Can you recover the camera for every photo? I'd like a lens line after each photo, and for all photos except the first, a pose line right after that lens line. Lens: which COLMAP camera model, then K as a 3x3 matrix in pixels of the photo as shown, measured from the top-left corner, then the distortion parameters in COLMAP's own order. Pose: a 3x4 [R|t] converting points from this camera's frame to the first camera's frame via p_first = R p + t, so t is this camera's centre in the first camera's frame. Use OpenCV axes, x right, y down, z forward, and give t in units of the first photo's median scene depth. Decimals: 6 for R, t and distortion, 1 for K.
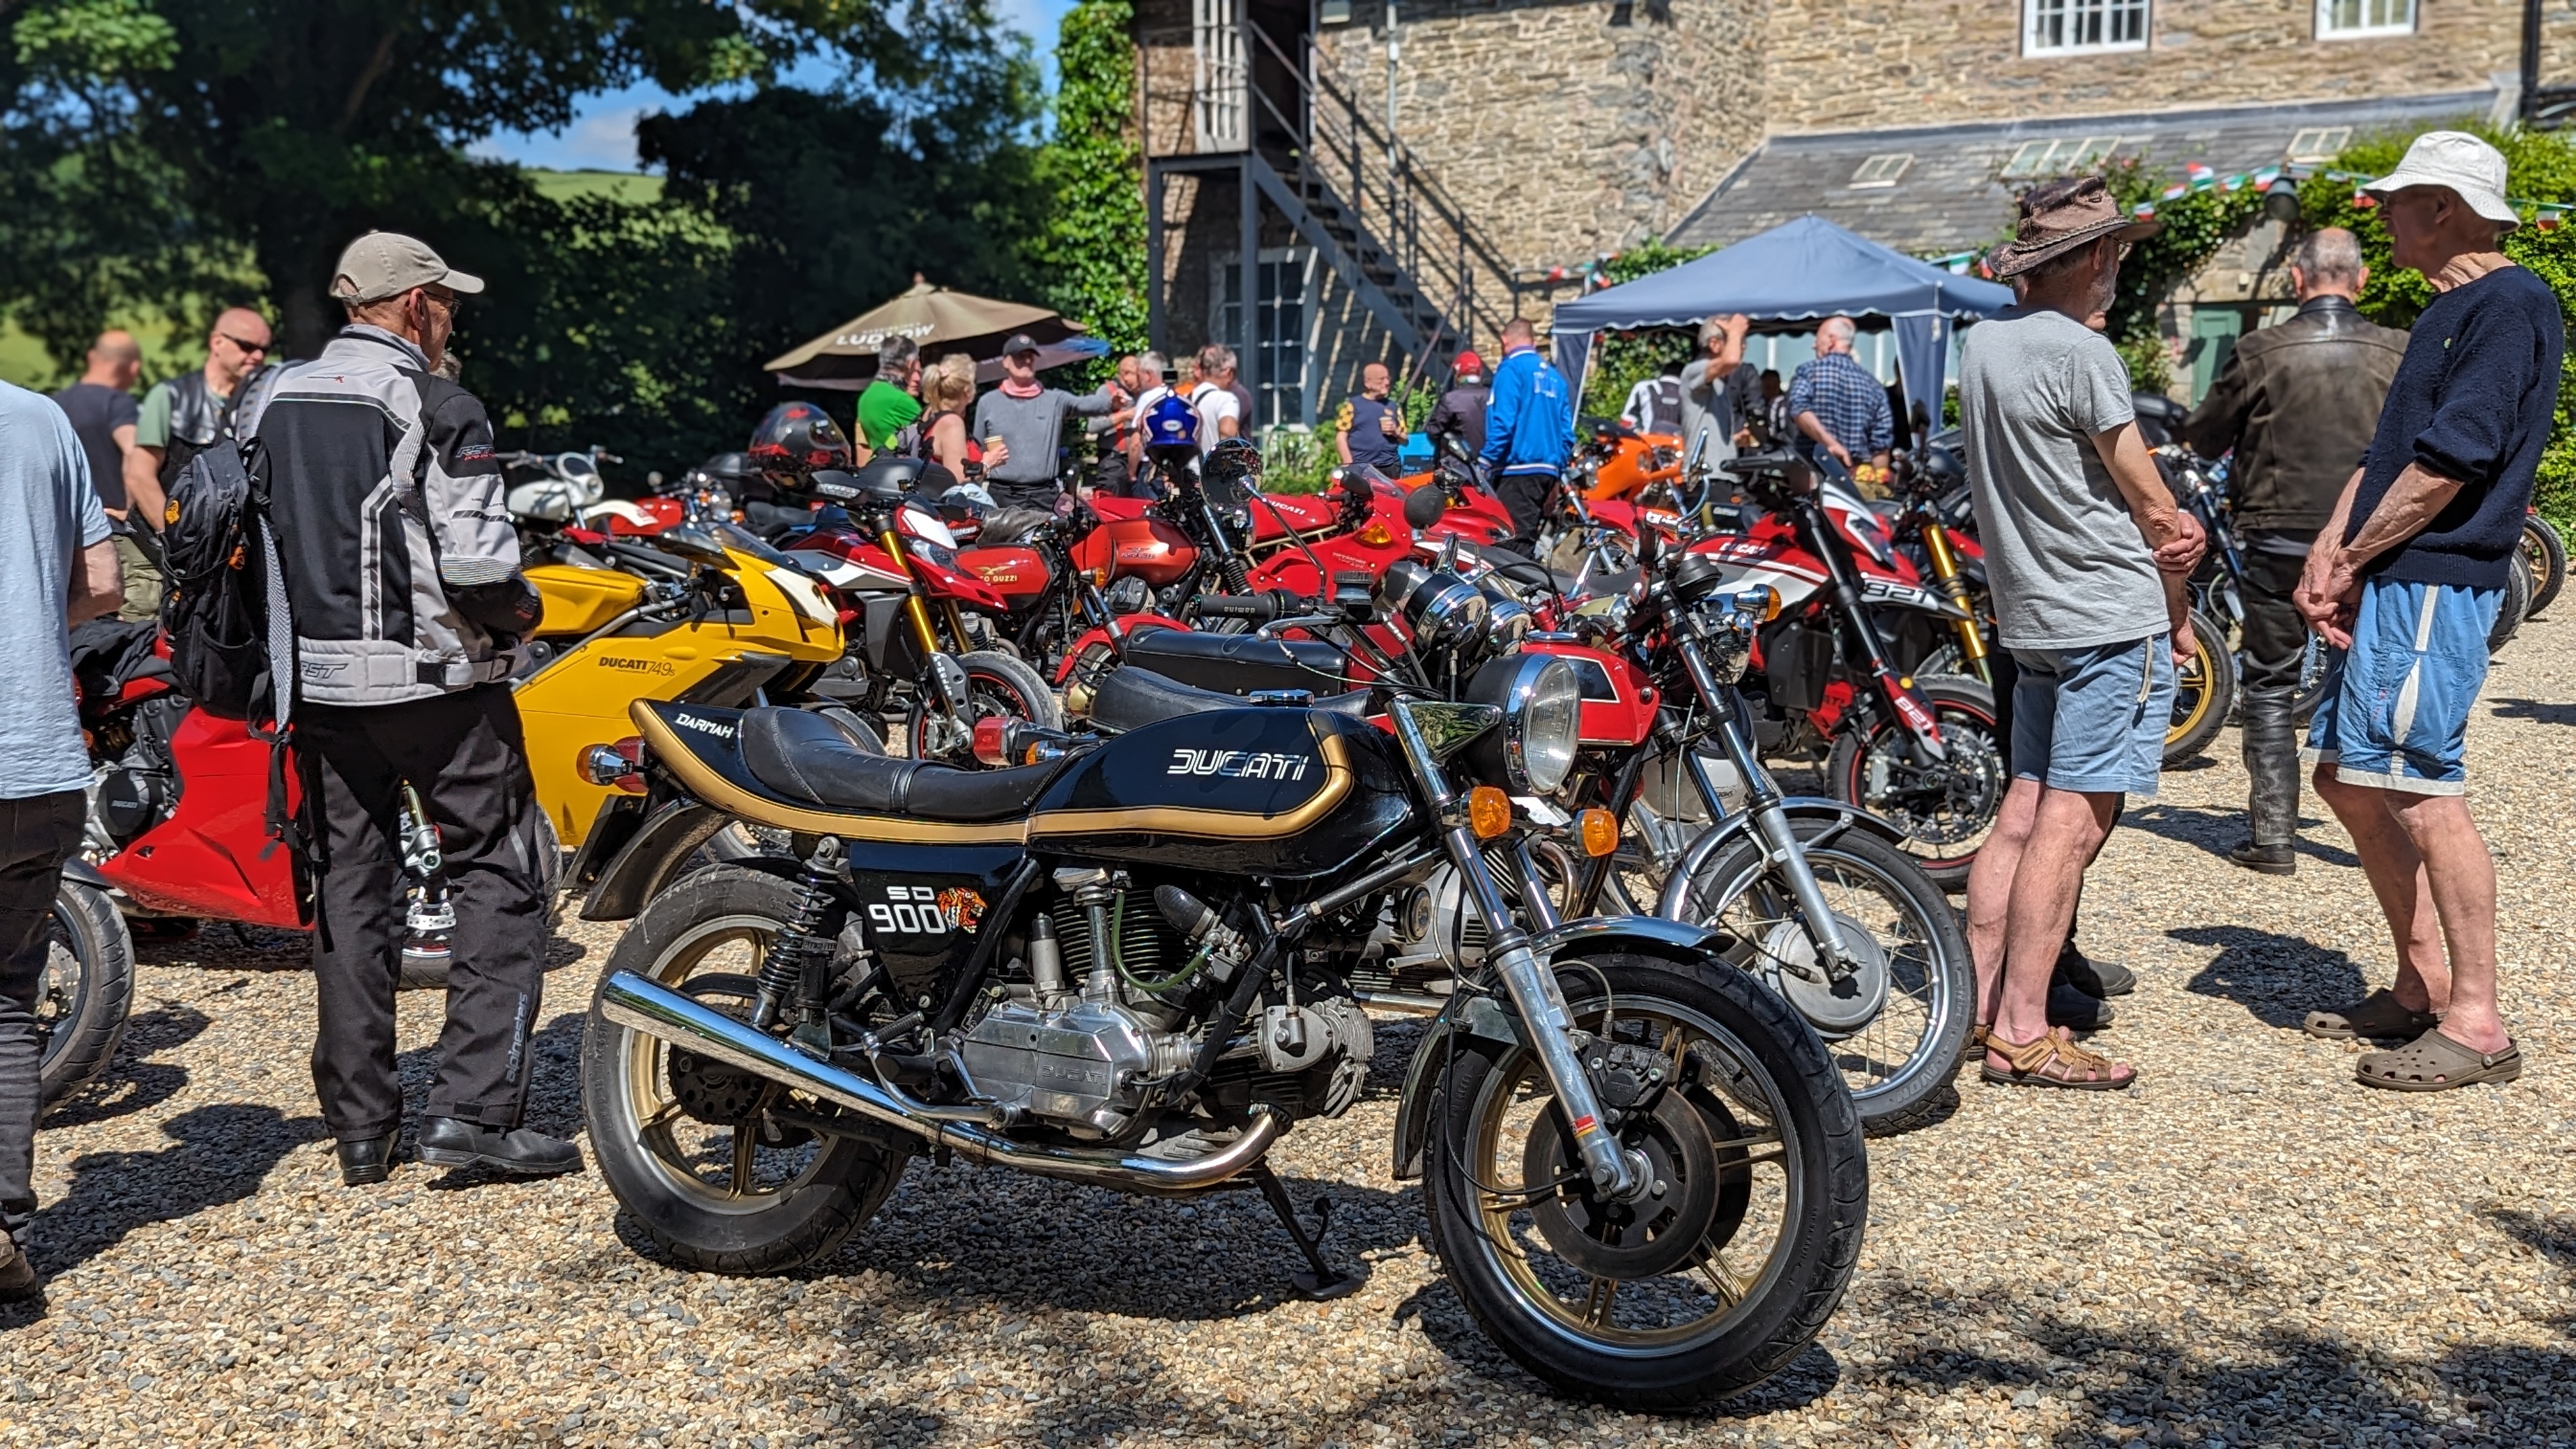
lens RADIAL K [[2898.0, 0, 1278.3], [0, 2898.0, 719.1], [0, 0, 1]] dist [0.072779, 0.000000]
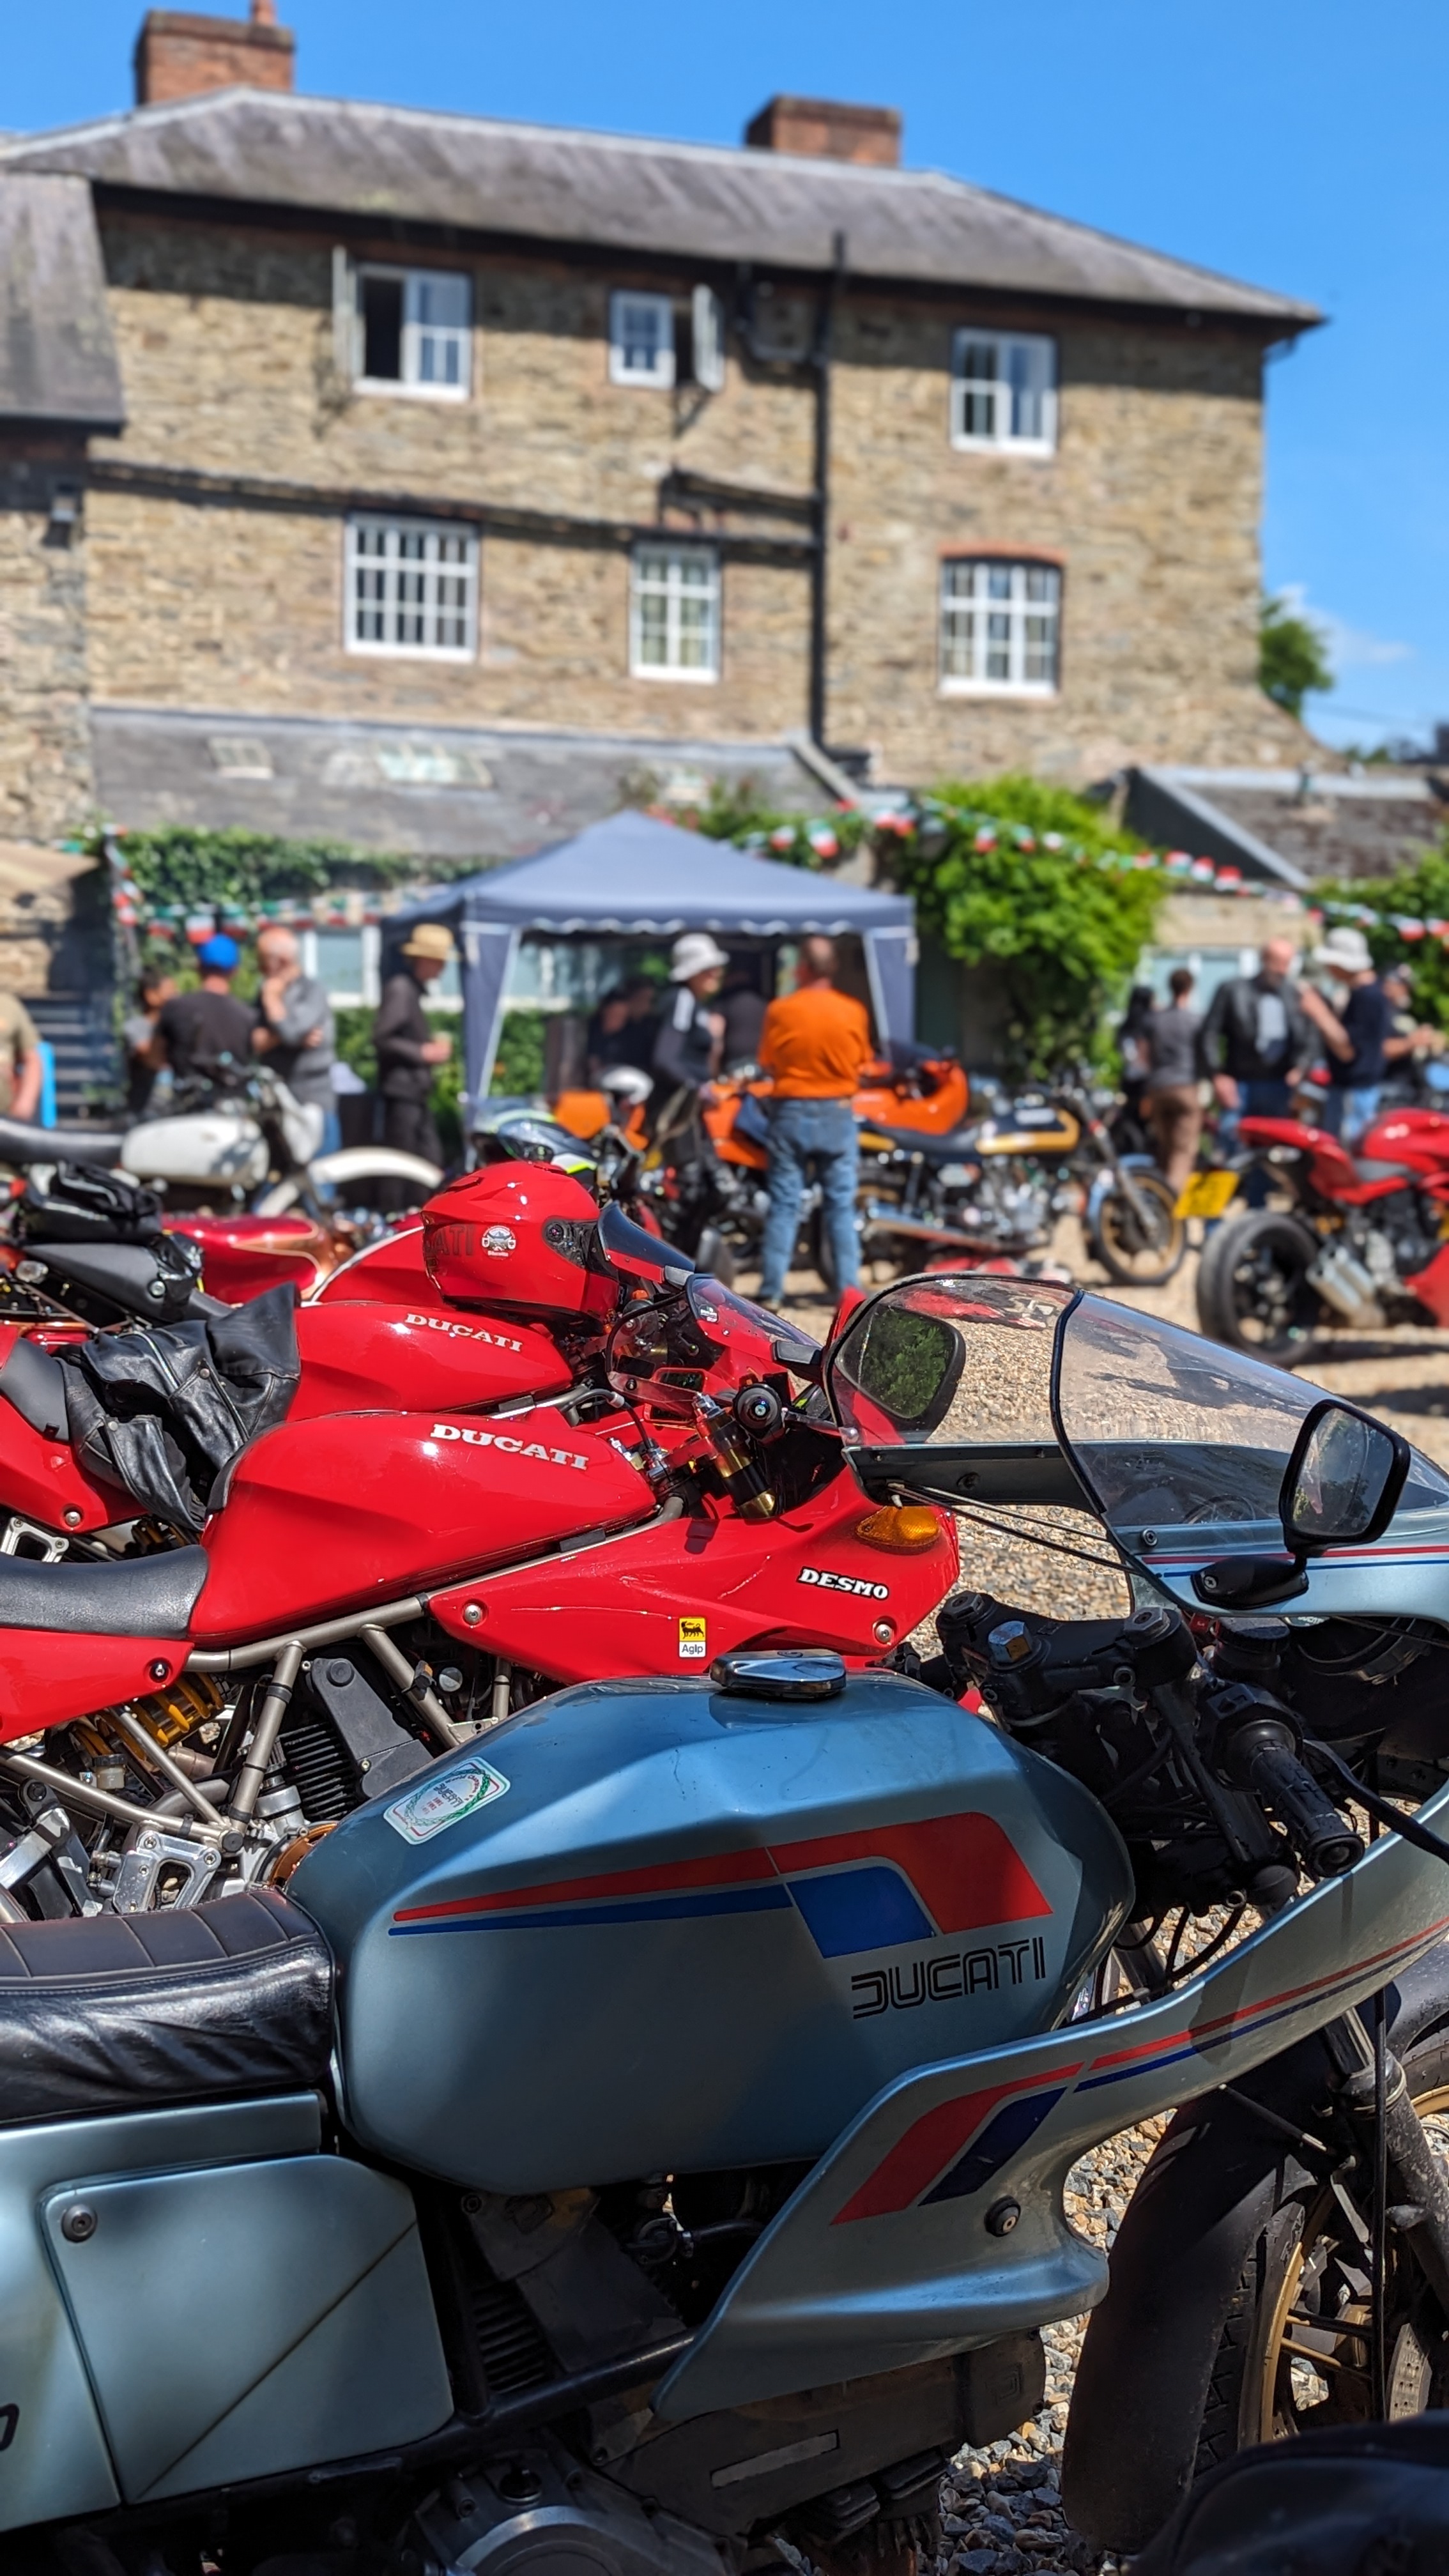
lens RADIAL K [[2898.0, 0, 719.6], [0, 2898.0, 1301.4], [0, 0, 1]] dist [0.072779, 0.000000]
pose [[0.661052, -0.043237, 0.749093, -0.381213], [0.053481, 0.998514, 0.010438, -0.025705], [-0.748431, 0.033162, 0.662383, 0.324260]]
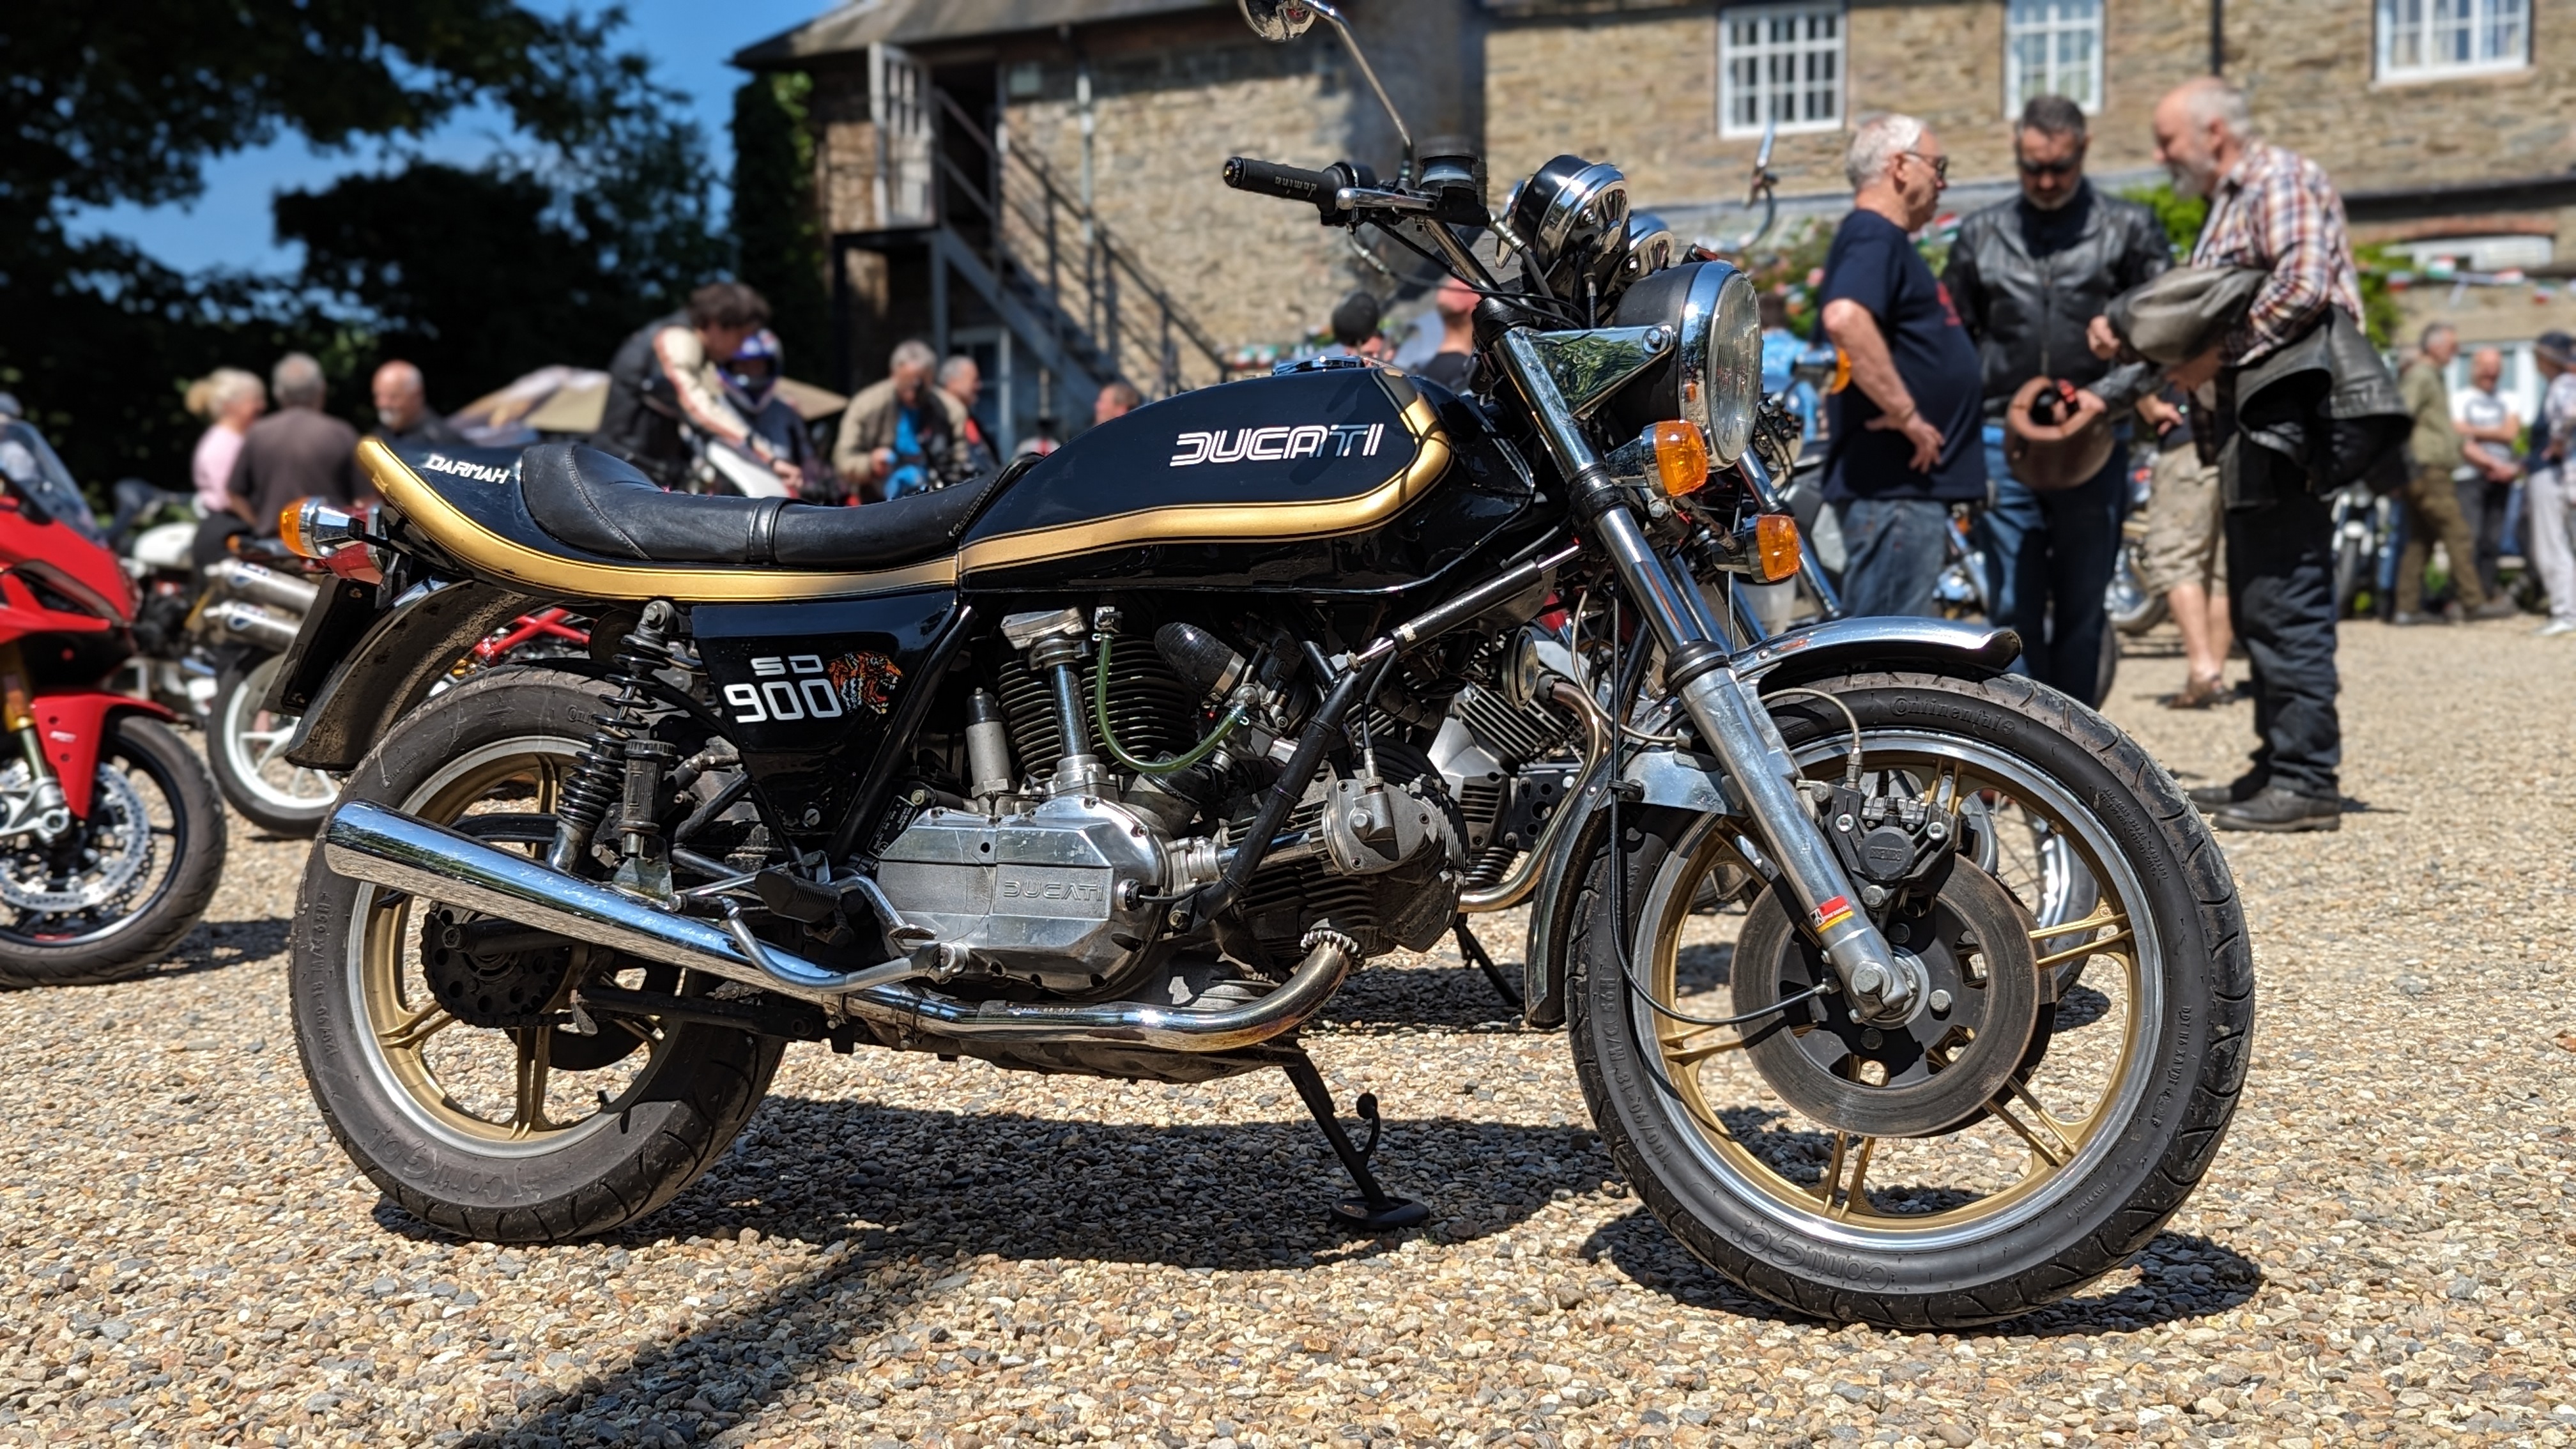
lens RADIAL K [[2898.0, 0, 1279.0], [0, 2898.0, 746.9], [0, 0, 1]] dist [0.072779, 0.000000]
pose [[0.993019, -0.019249, 0.116373, -0.013900], [0.023953, 0.998946, -0.039153, 0.016784], [-0.115497, 0.041668, 0.992434, 0.044978]]
